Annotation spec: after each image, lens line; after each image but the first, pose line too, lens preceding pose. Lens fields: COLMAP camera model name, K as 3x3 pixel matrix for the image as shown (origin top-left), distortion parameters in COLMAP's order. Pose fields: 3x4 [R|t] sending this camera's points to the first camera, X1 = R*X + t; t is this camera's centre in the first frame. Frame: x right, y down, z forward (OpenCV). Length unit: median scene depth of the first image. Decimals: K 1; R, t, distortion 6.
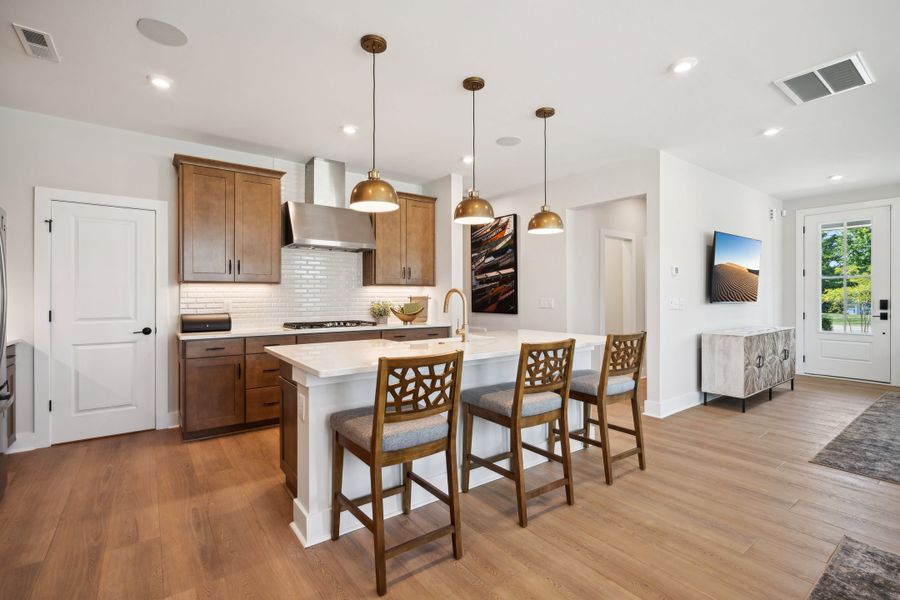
lens RADIAL K [[406.7, 0, 442.8], [0, 406.7, 294.4], [0, 0, 1]] dist [-0.009638, 0.001867]
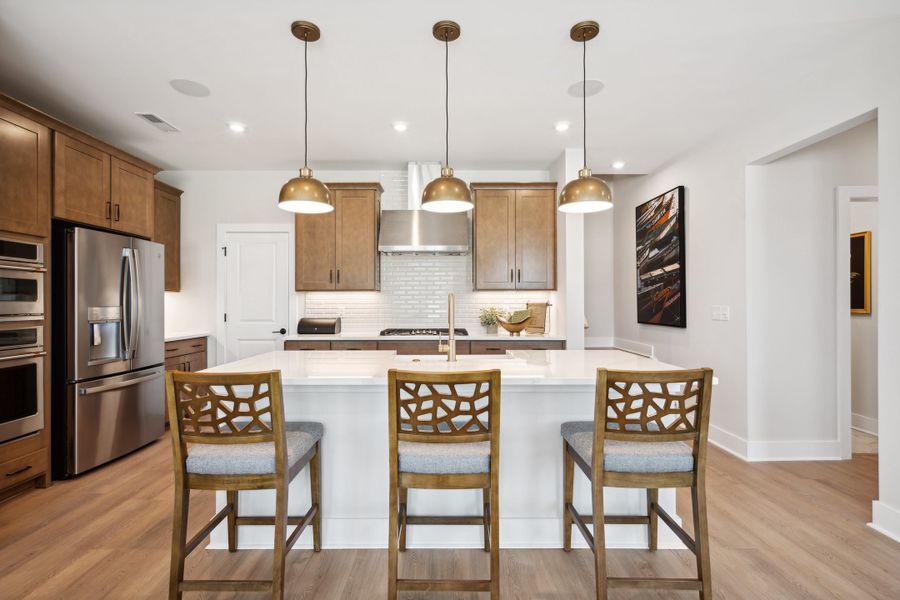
lens RADIAL K [[406.7, 0, 450.6], [0, 406.7, 301.5], [0, 0, 1]] dist [-0.009638, 0.001867]
pose [[0.822621, -0.004259, -0.568575, 0.255201], [0.008054, 0.999959, 0.004162, -0.000546], [0.568533, -0.008003, 0.822621, 0.174211]]
